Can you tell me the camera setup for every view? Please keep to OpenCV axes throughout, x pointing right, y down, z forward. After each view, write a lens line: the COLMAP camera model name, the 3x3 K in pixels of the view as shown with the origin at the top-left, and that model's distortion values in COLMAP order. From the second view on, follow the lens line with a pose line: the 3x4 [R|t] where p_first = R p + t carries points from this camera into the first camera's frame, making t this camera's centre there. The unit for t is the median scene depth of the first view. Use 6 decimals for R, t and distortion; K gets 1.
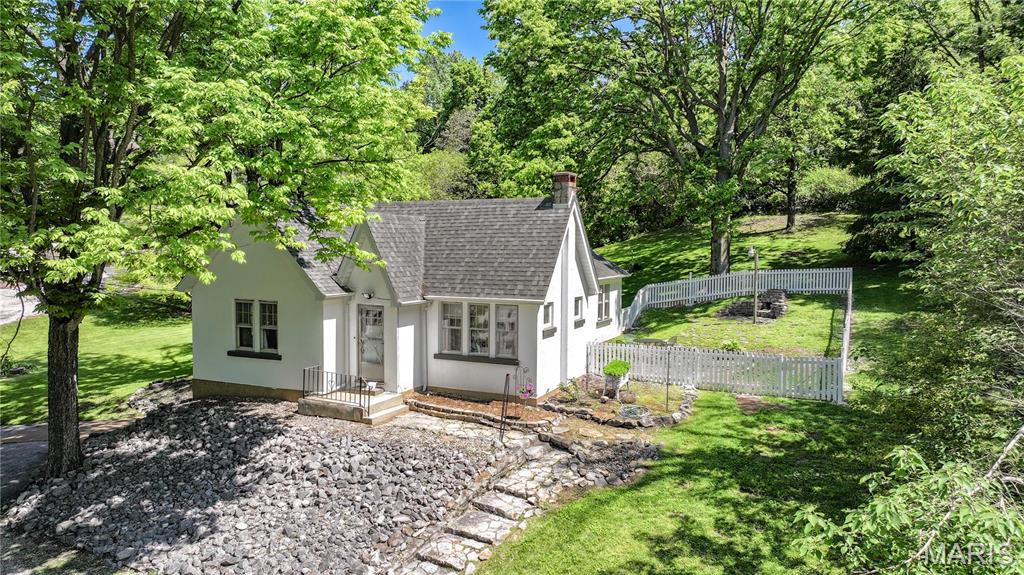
lens RADIAL K [[719.9, 0, 512.5], [0, 719.9, 284.9], [0, 0, 1]] dist [0.006204, 0.002029]
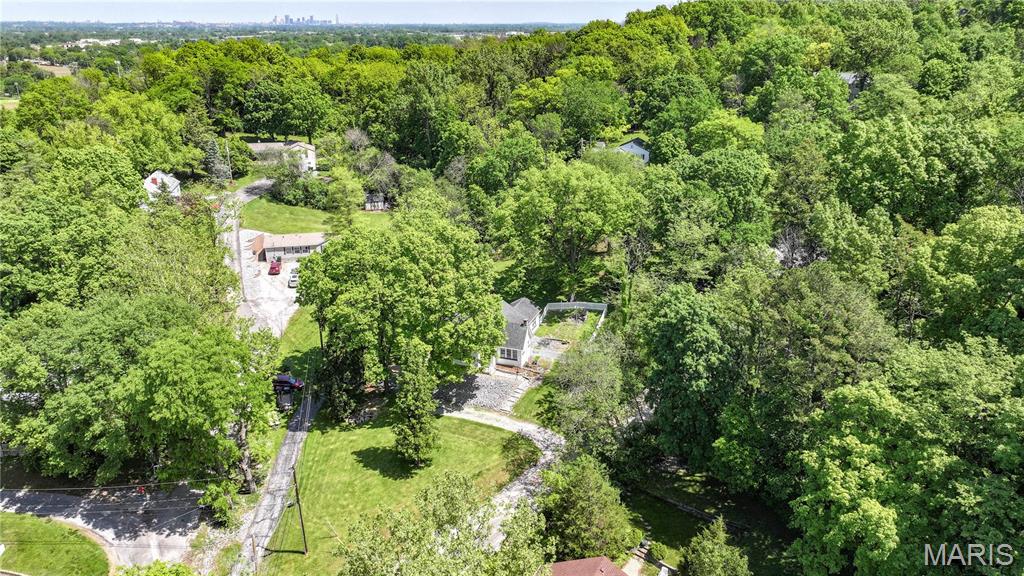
lens RADIAL K [[719.9, 0, 511.3], [0, 719.9, 286.6], [0, 0, 1]] dist [0.006204, 0.002029]
pose [[0.995090, -0.041900, 0.089671, -0.449982], [0.014621, 0.958263, 0.285514, -1.765284], [-0.097891, -0.282801, 0.954170, -3.532796]]
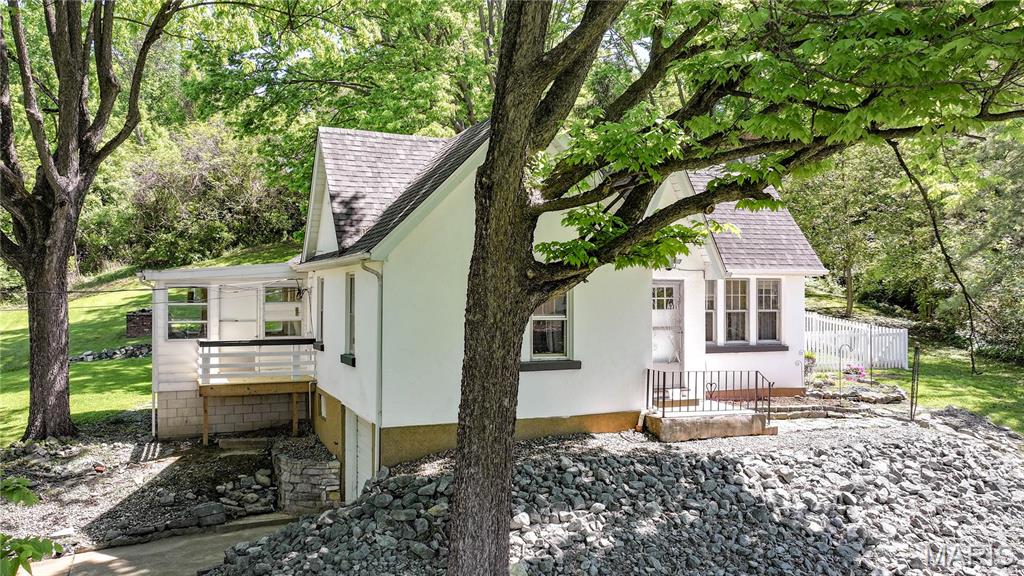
lens RADIAL K [[826.9, 0, 509.5], [0, 826.9, 291.9], [0, 0, 1]] dist [0.007498, -0.005354]
pose [[0.678054, -0.002119, 0.735009, -0.888439], [0.045496, 0.998199, -0.039094, 0.064629], [-0.733603, 0.059948, 0.676929, 0.566589]]
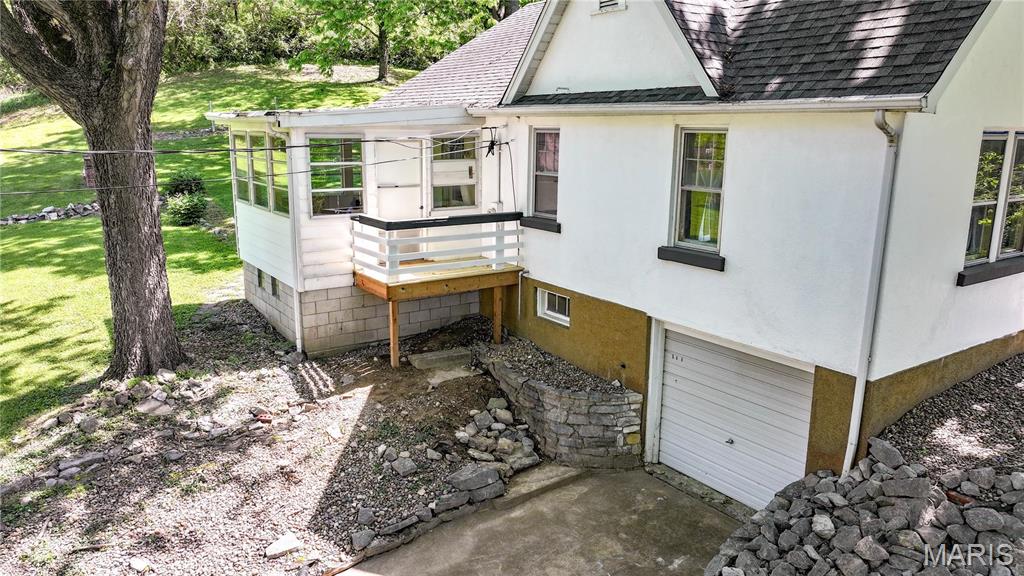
lens RADIAL K [[719.9, 0, 516.3], [0, 719.9, 284.9], [0, 0, 1]] dist [0.006204, 0.002029]
pose [[0.499218, -0.181106, 0.847338, -0.869812], [0.038943, 0.981614, 0.186862, 0.025337], [-0.865601, -0.060287, 0.497092, 0.993556]]
